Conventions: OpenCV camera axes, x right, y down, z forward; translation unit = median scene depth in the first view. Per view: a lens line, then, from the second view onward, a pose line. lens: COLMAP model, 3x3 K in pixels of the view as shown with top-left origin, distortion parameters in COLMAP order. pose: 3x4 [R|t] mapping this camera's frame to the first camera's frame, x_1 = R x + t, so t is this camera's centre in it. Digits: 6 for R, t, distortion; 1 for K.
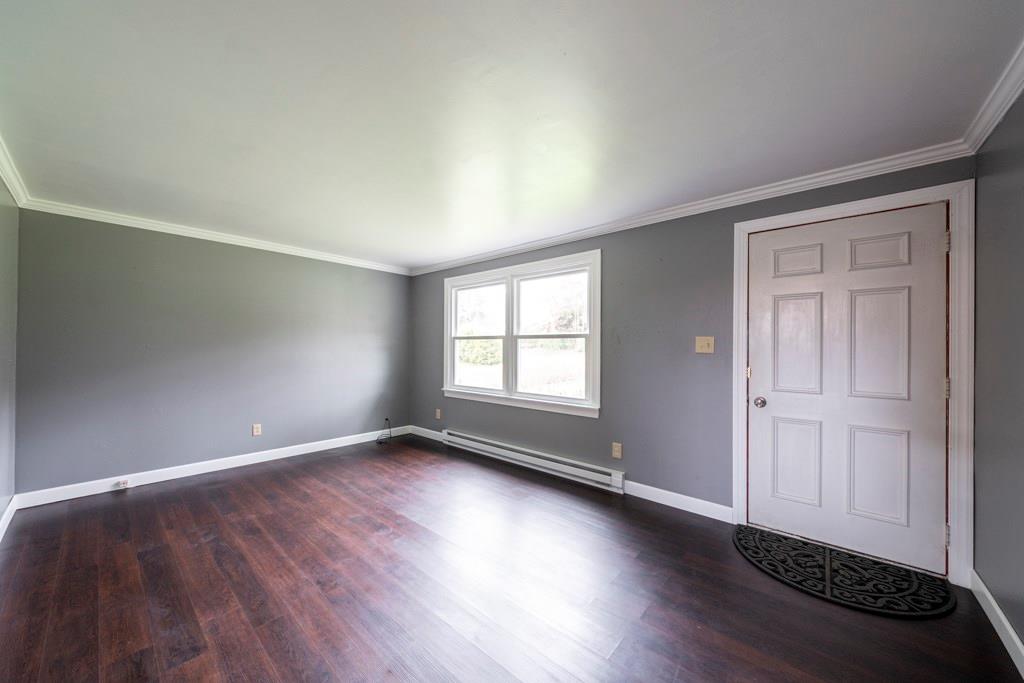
lens RADIAL K [[366.6, 0, 511.3], [0, 366.6, 345.5], [0, 0, 1]] dist [0.003542, 0.000014]
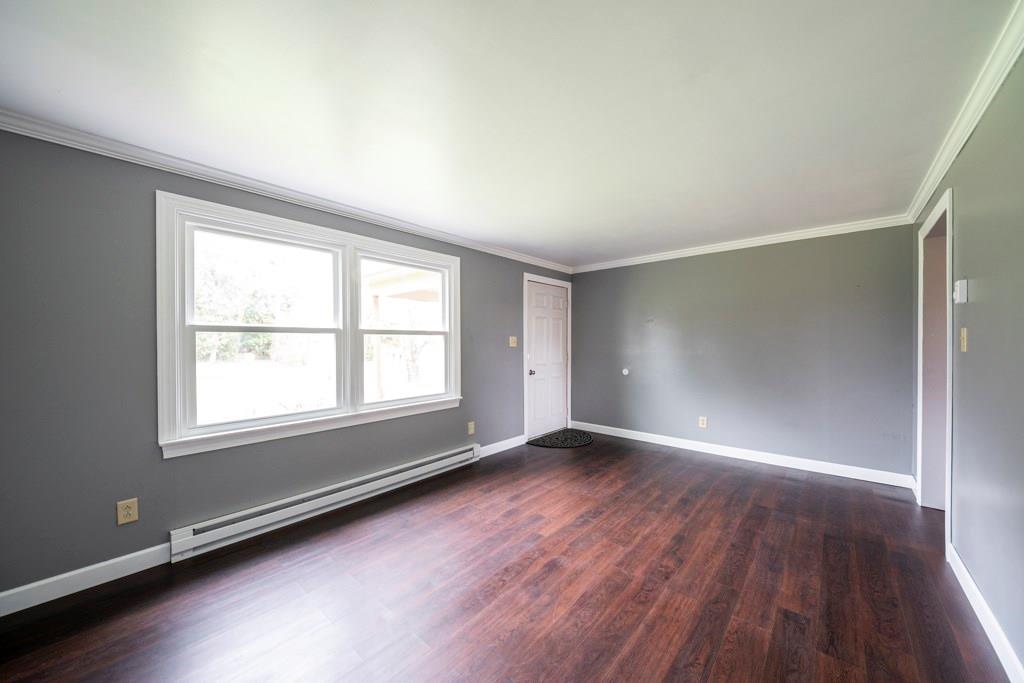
lens RADIAL K [[366.6, 0, 511.1], [0, 366.6, 345.1], [0, 0, 1]] dist [0.003542, 0.000014]
pose [[0.002963, -0.013726, 0.999901, -0.966445], [-0.001776, 0.999904, 0.013731, -0.008224], [-0.999994, -0.001816, 0.002938, 0.900858]]
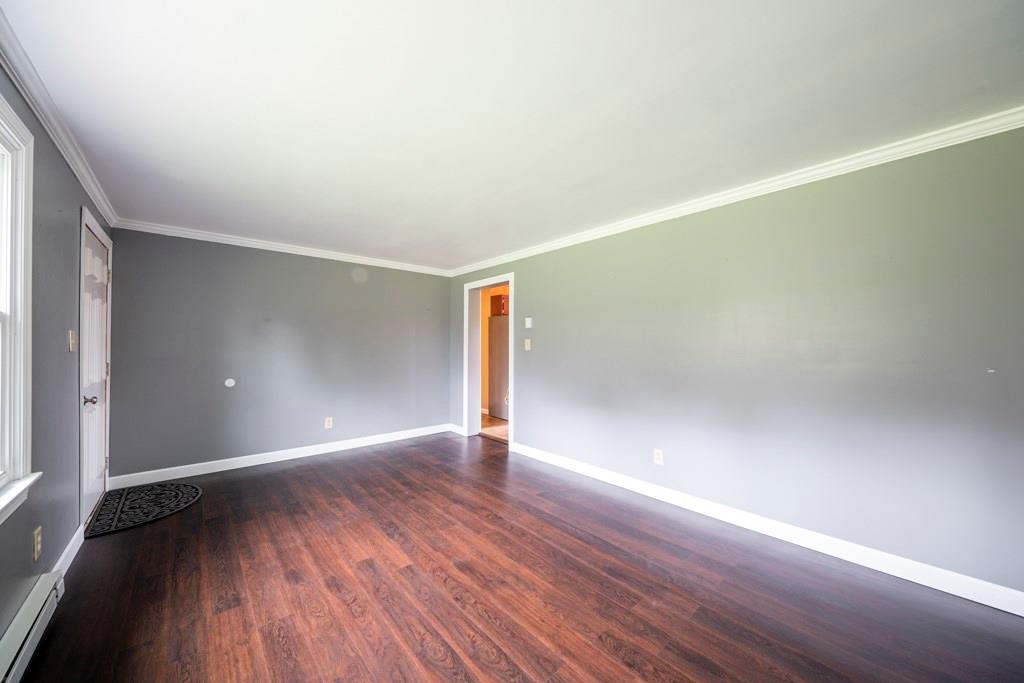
lens RADIAL K [[366.6, 0, 510.9], [0, 366.6, 342.7], [0, 0, 1]] dist [0.003542, 0.000014]
pose [[-0.992330, -0.010369, 0.123185, -0.458124], [-0.011909, 0.999860, -0.011773, -0.001536], [-0.123045, -0.013149, -0.992314, 1.499027]]
